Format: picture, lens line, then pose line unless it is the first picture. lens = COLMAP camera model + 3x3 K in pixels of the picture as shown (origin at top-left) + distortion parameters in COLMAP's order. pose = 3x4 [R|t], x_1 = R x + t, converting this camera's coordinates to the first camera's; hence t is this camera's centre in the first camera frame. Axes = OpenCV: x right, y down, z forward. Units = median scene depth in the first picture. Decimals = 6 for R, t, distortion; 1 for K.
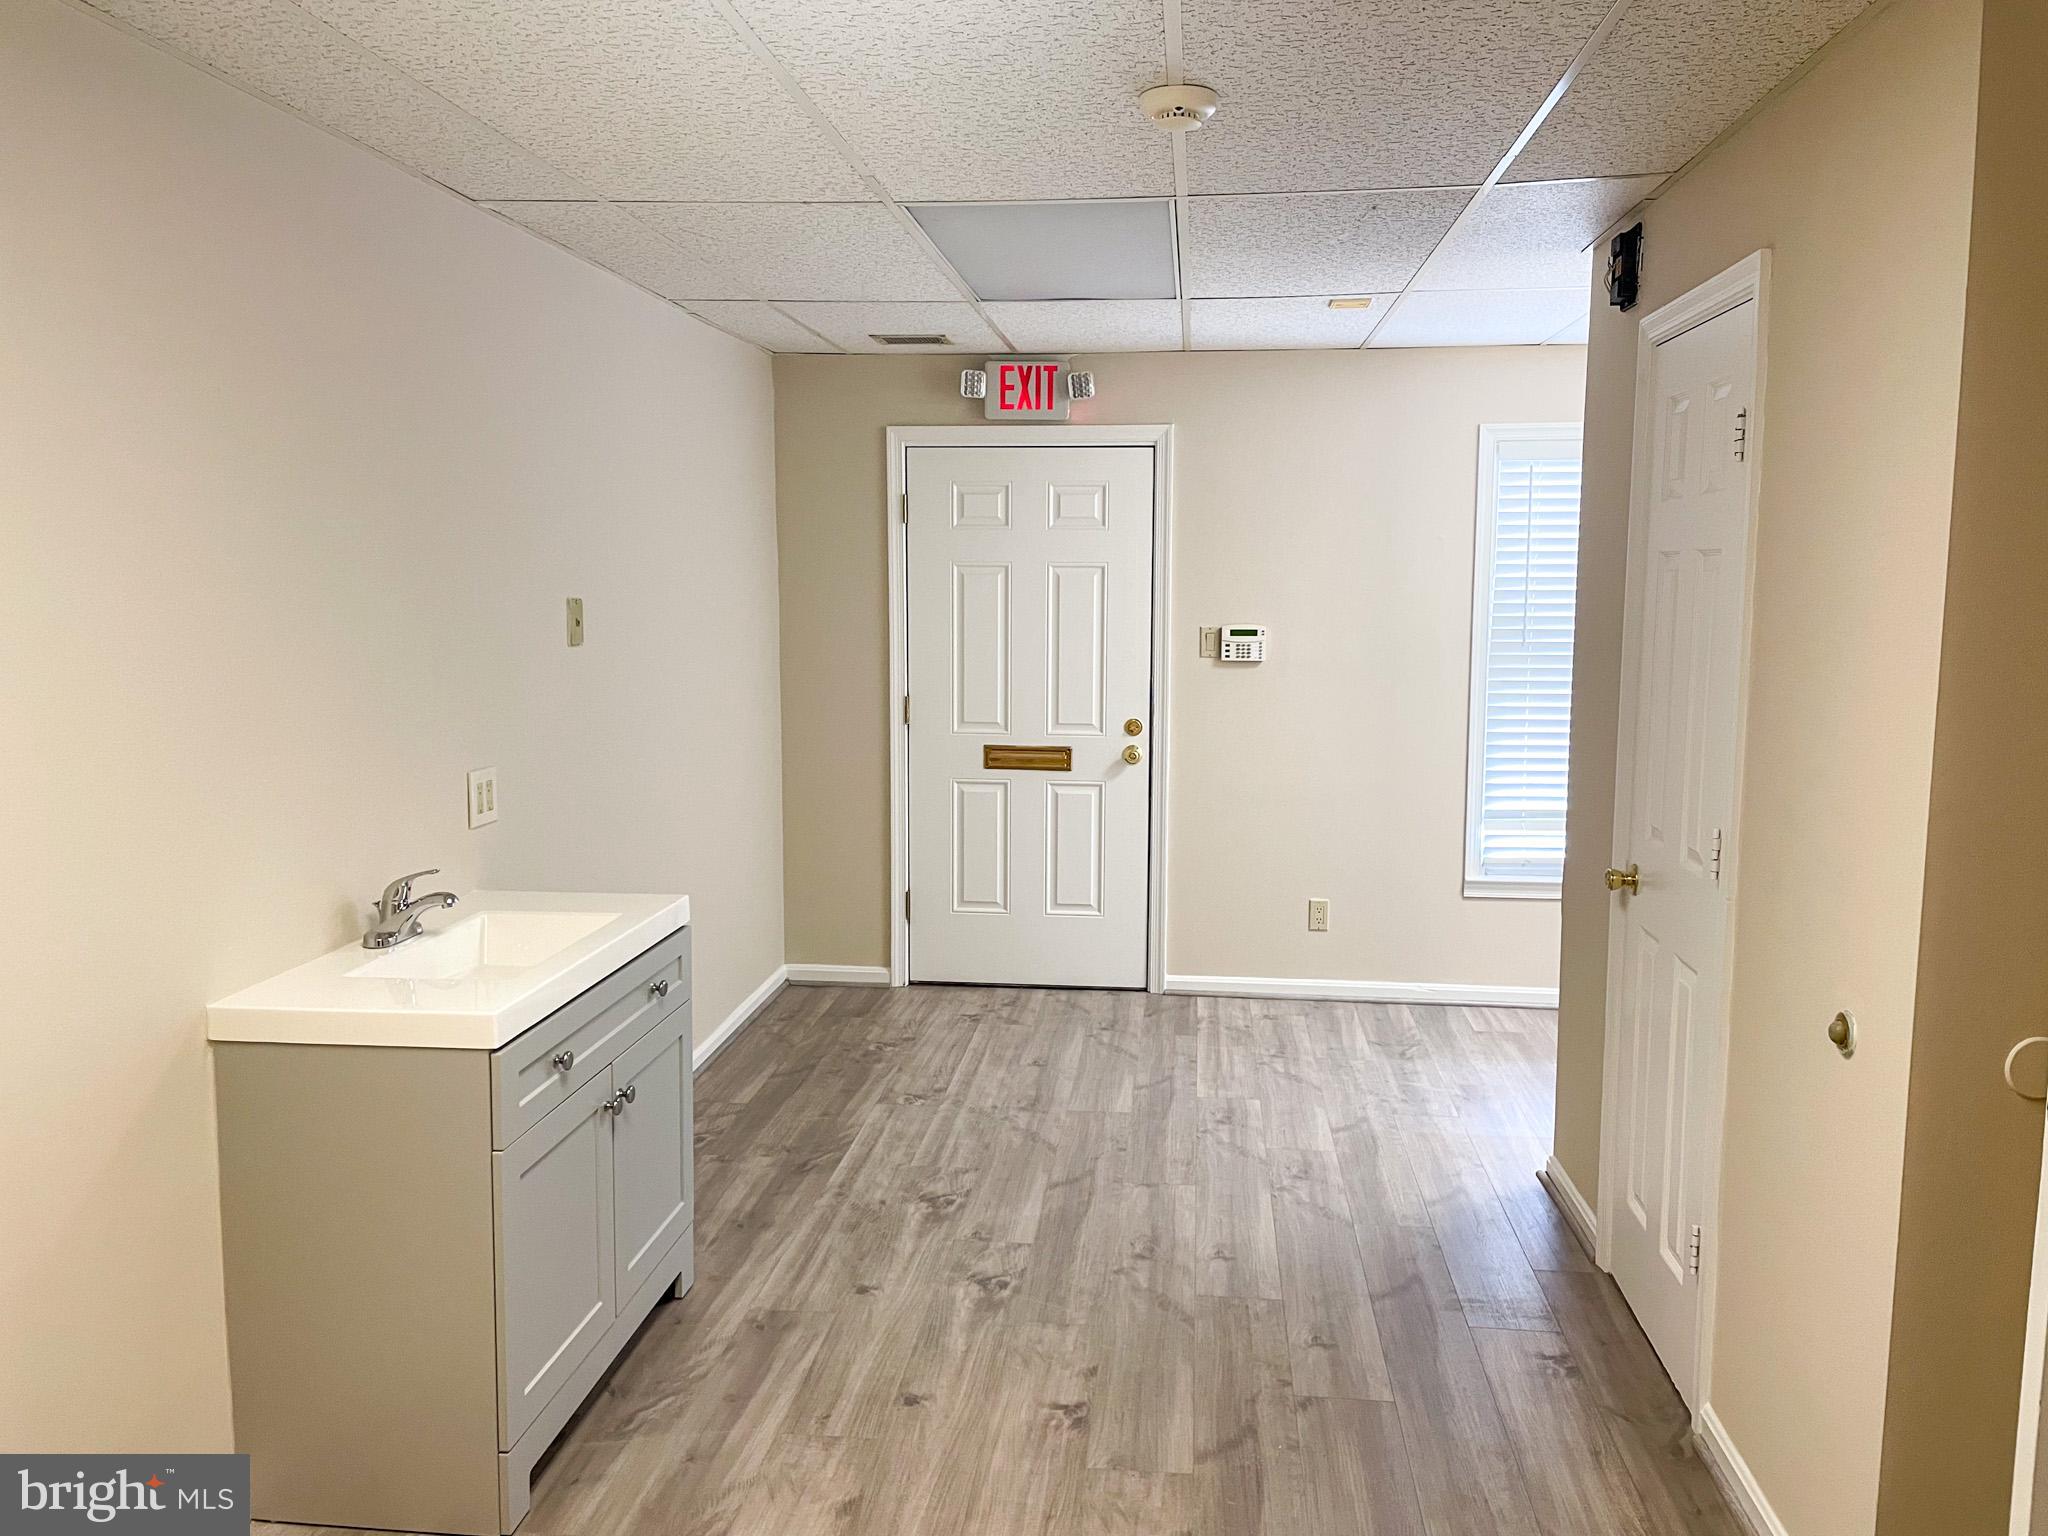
lens RADIAL K [[1570.3, 0, 1024.3], [0, 1570.3, 761.9], [0, 0, 1]] dist [0.097051, -0.075979]
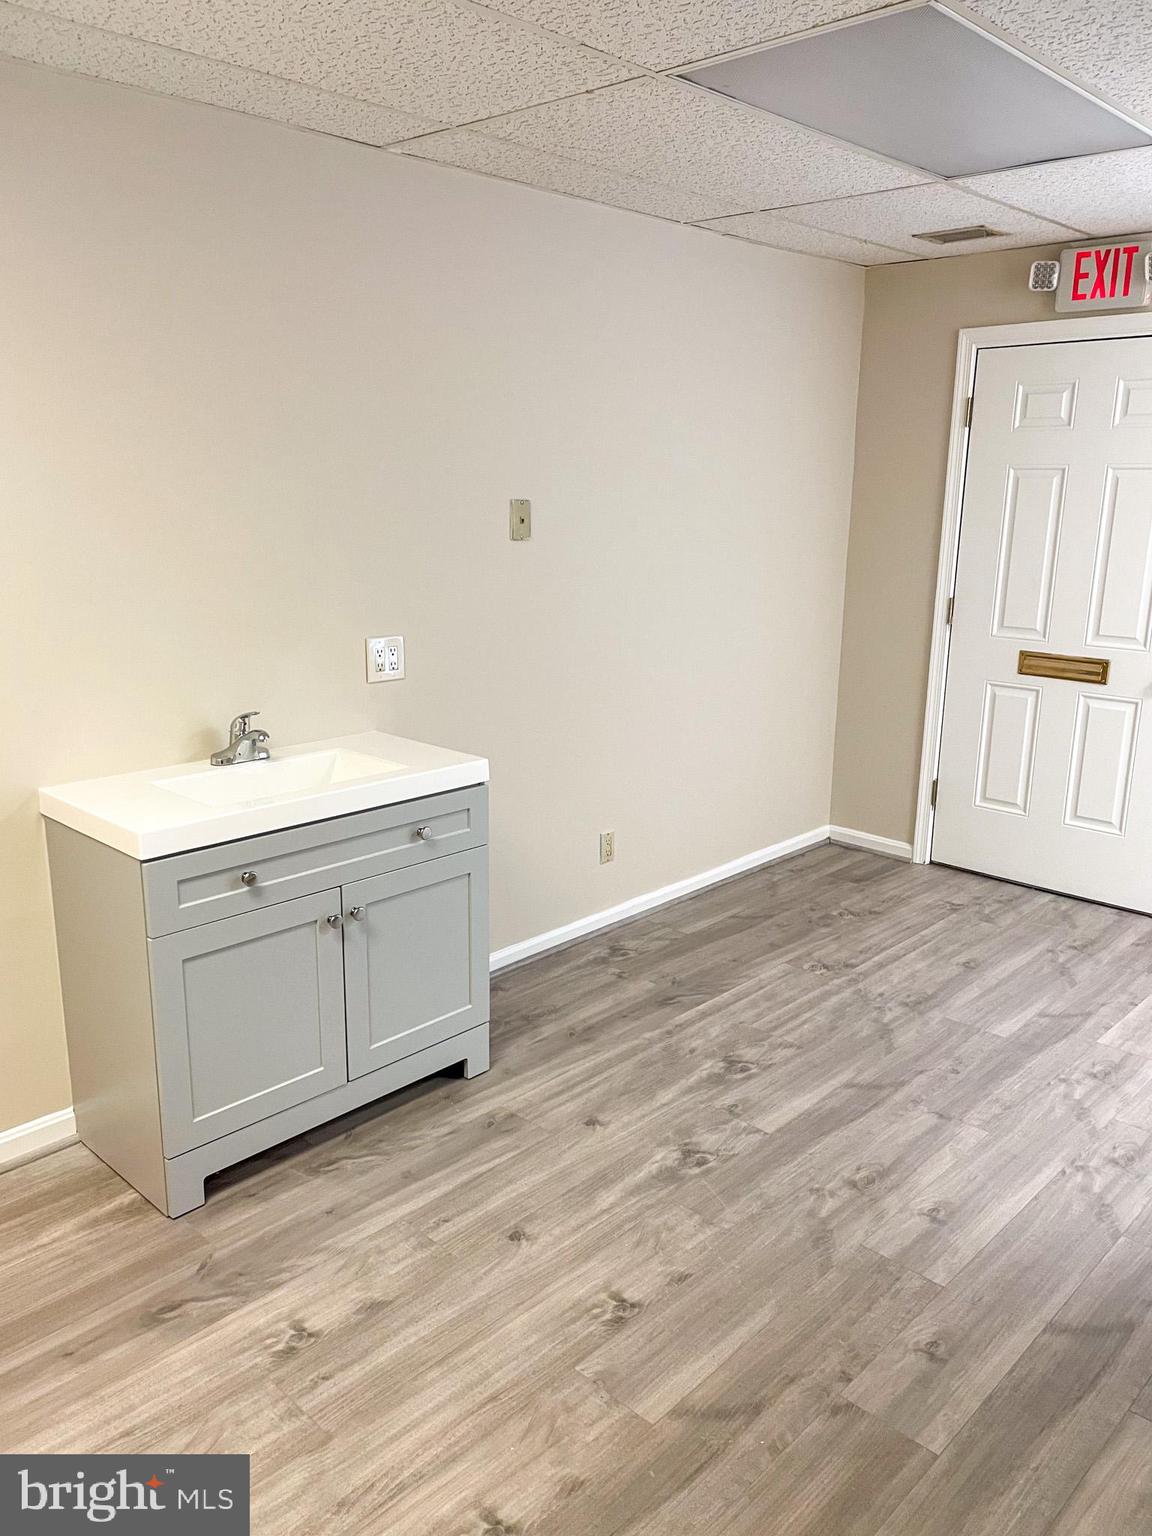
lens RADIAL K [[1177.8, 0, 458.7], [0, 1177.8, 793.1], [0, 0, 1]] dist [0.097051, -0.075979]
pose [[0.796838, 0.162786, -0.581851, 0.237081], [-0.081553, 0.983186, 0.163382, -0.027110], [0.598664, -0.082737, 0.796716, 0.237801]]
